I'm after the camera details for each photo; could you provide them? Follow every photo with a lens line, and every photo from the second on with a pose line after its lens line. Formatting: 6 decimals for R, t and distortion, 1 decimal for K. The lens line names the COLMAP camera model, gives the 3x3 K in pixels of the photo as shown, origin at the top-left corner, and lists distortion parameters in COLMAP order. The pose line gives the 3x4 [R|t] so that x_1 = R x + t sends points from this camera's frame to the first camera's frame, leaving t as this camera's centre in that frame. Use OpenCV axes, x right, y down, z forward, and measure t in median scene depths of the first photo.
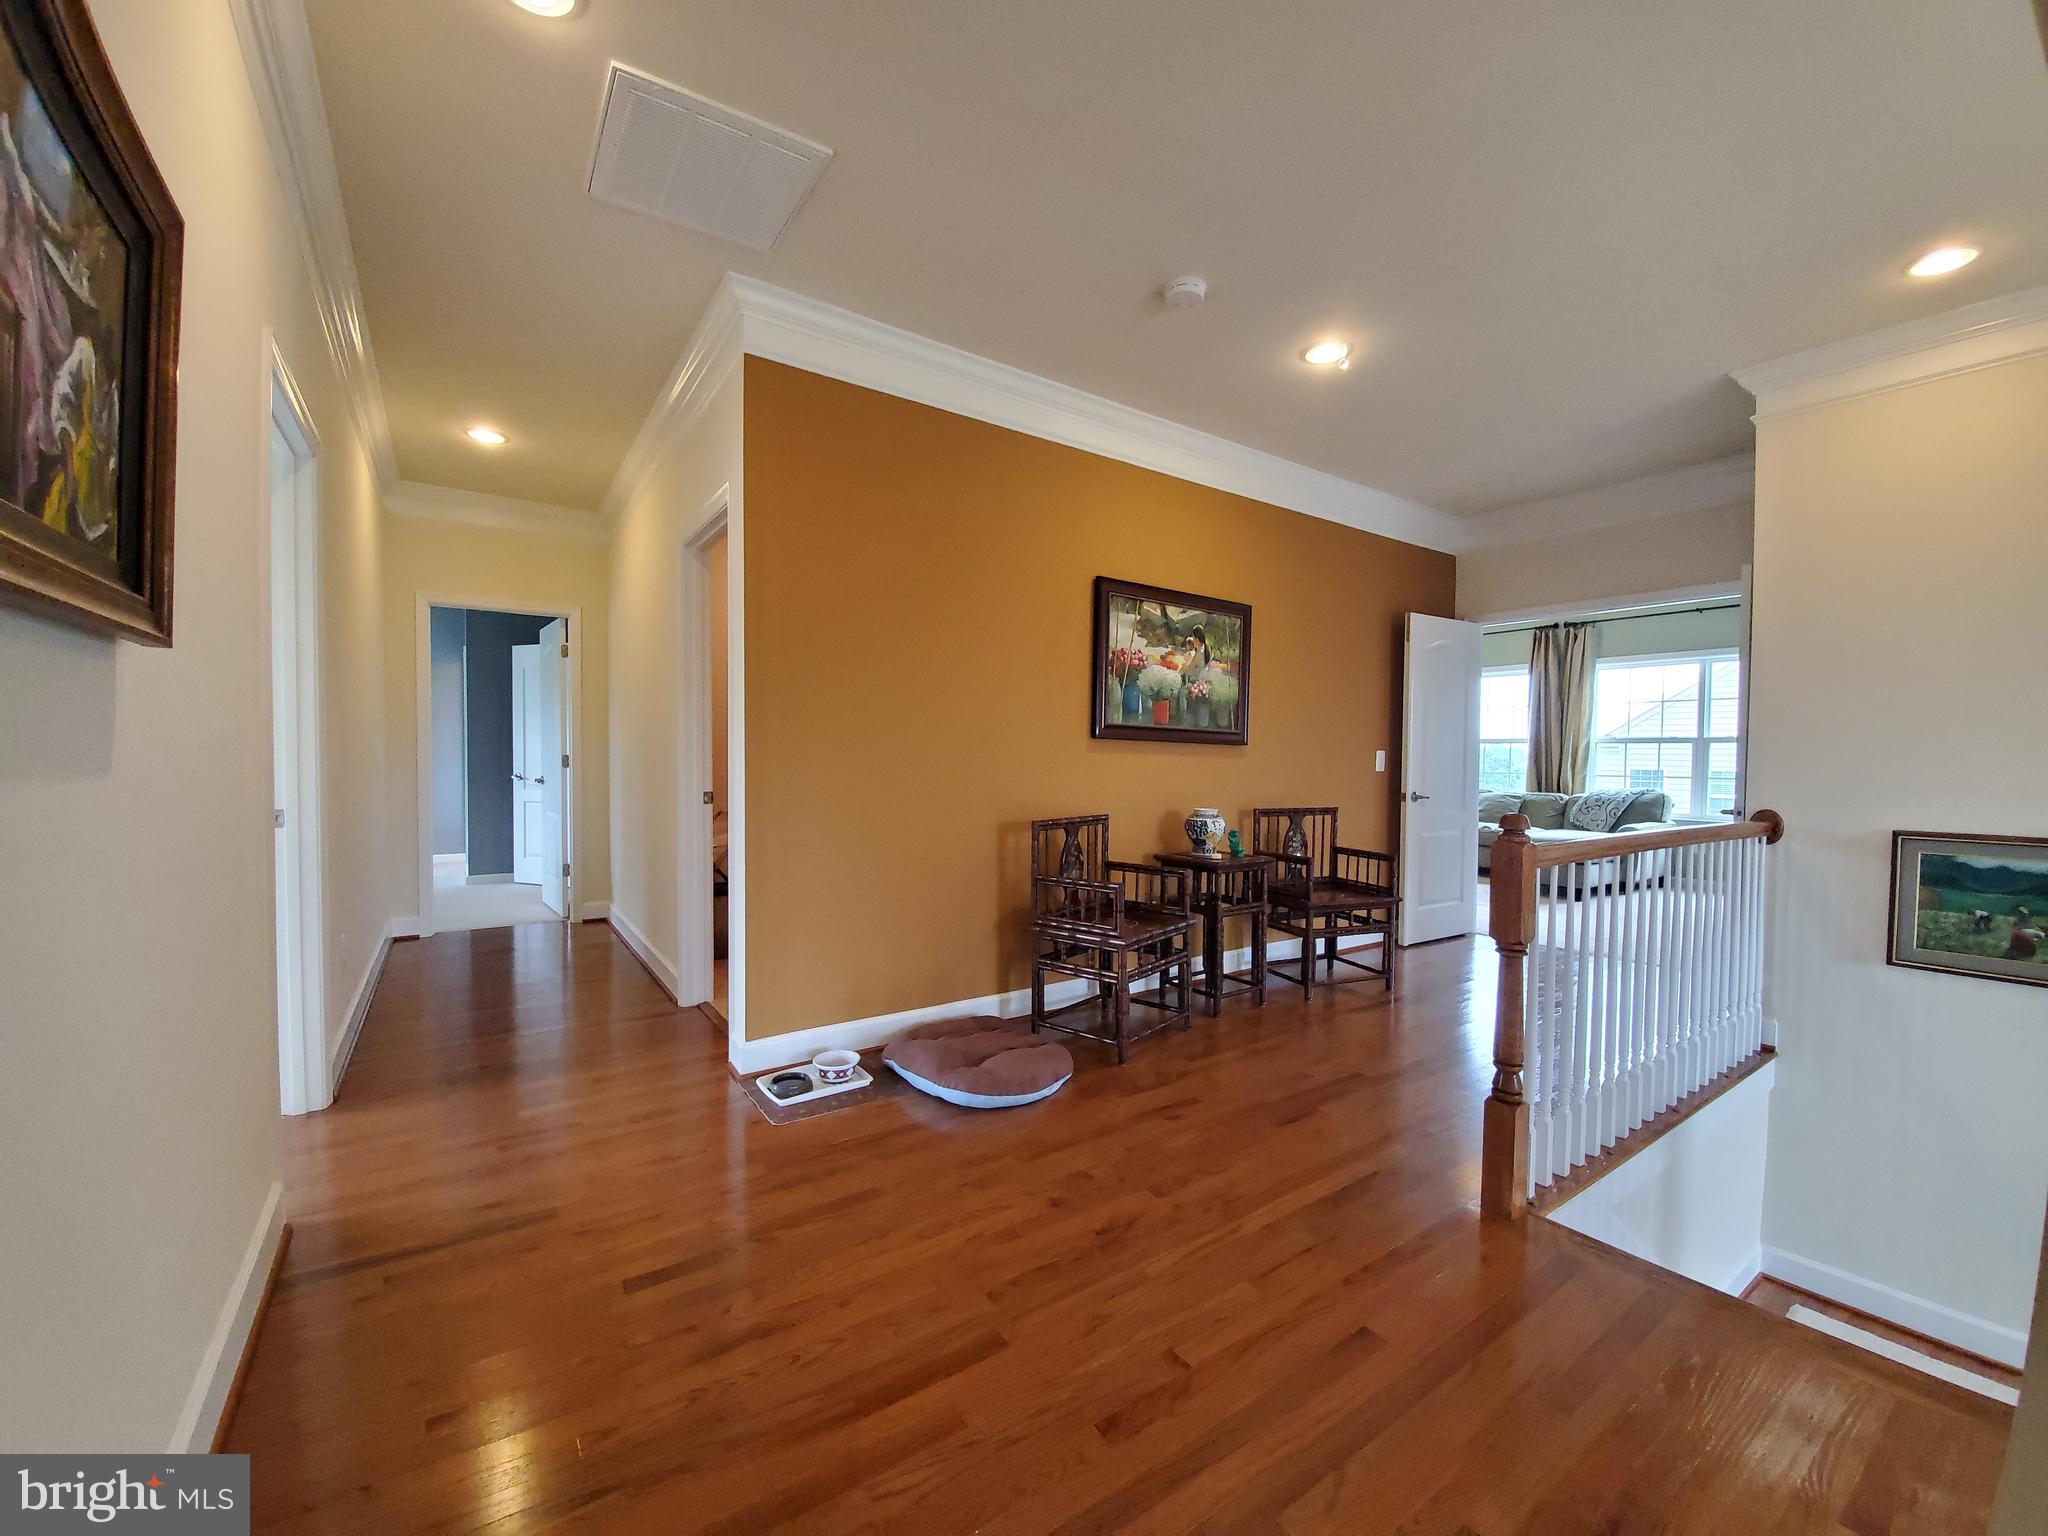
lens RADIAL K [[811.1, 0, 1010.9], [0, 811.1, 775.1], [0, 0, 1]] dist [0.000712, -0.011715]
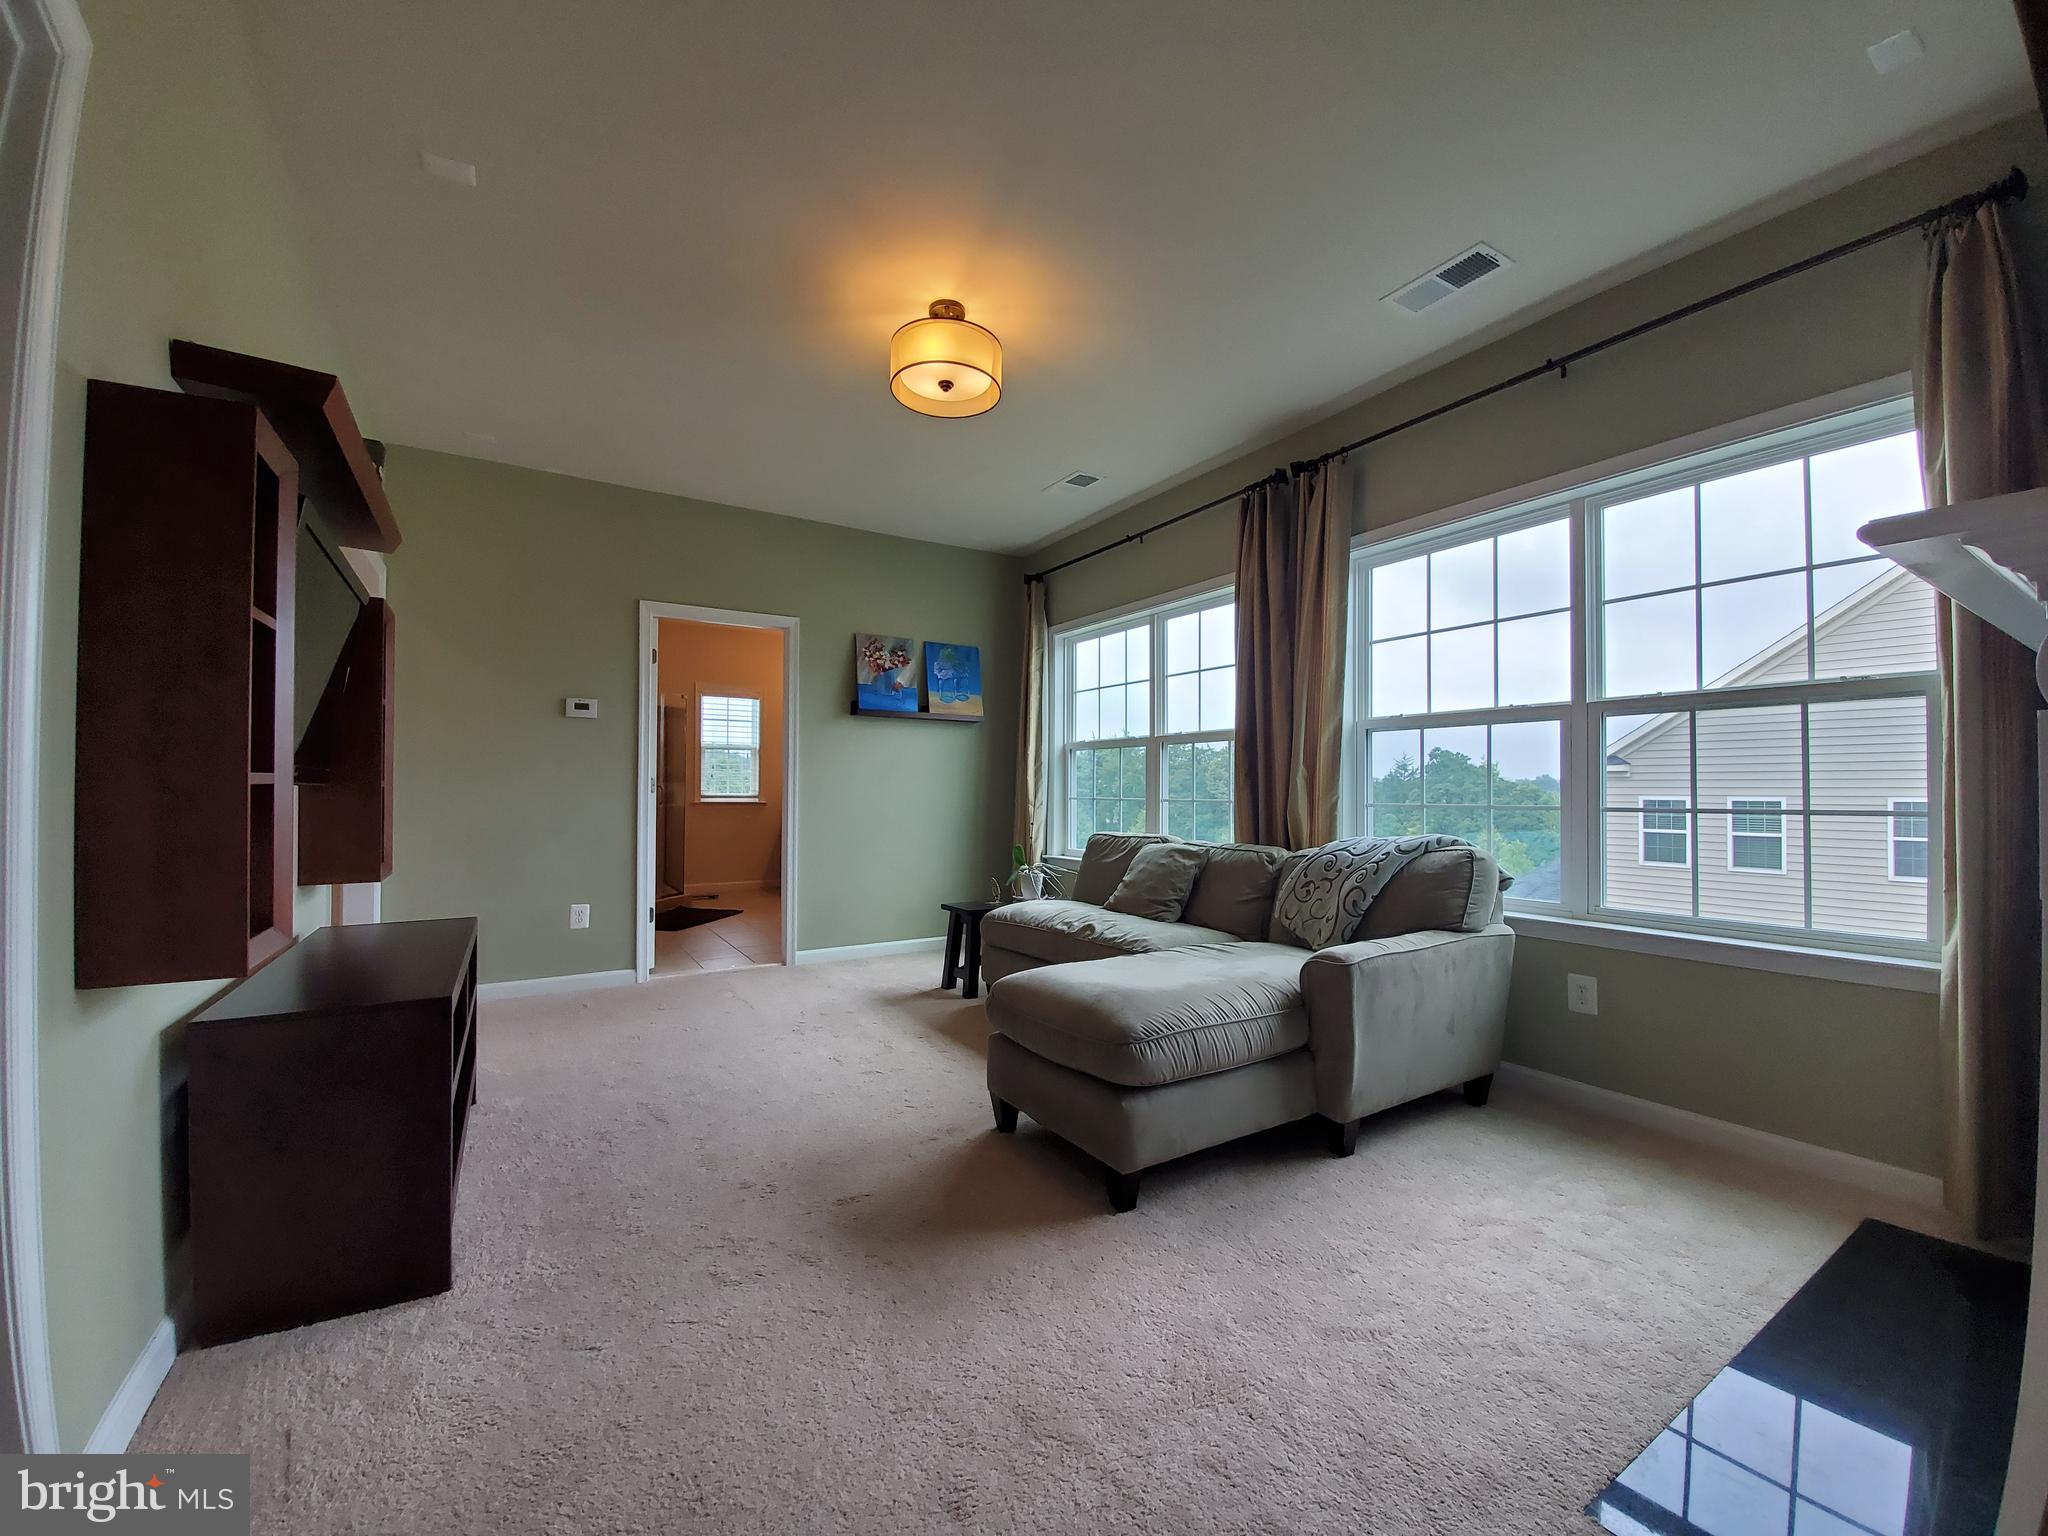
lens RADIAL K [[811.1, 0, 1019.4], [0, 811.1, 775.5], [0, 0, 1]] dist [0.000712, -0.011715]
pose [[0.999237, -0.007068, -0.038421, 0.560774], [0.005187, 0.998794, -0.048831, 0.004938], [0.038720, 0.048595, 0.998068, 0.565613]]
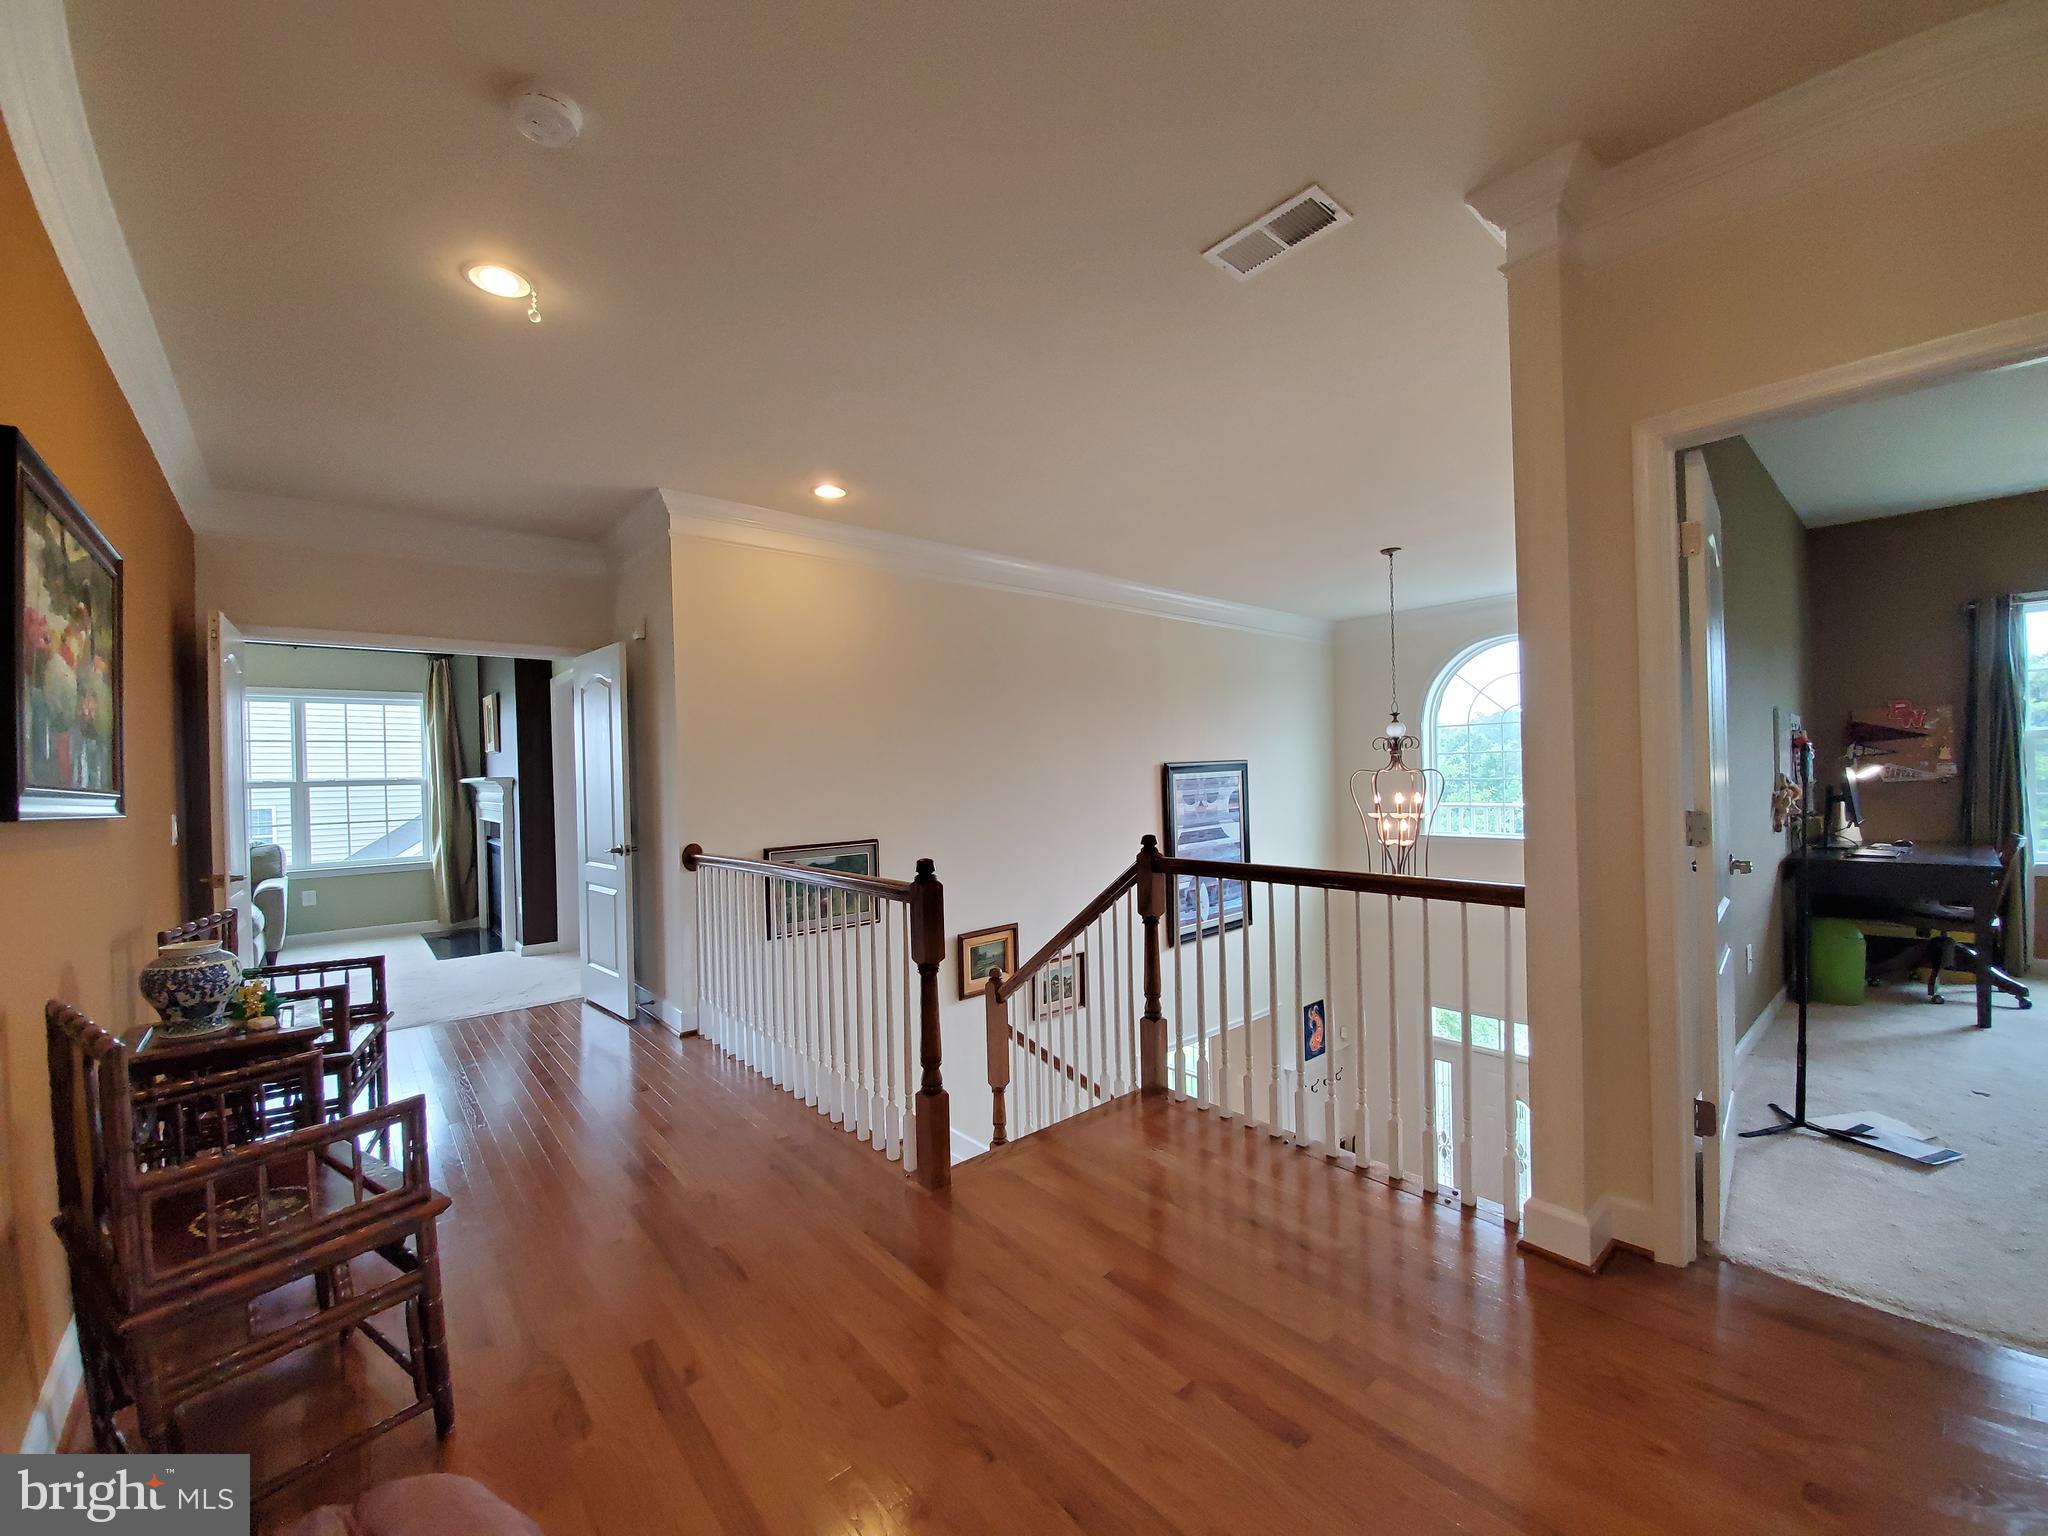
lens RADIAL K [[811.1, 0, 1038.6], [0, 811.1, 785.1], [0, 0, 1]] dist [0.000712, -0.011715]
pose [[-0.123562, -0.017401, 0.992184, -0.157108], [0.050270, 0.998453, 0.023772, -0.020030], [-0.991063, 0.052814, -0.122496, 0.249655]]
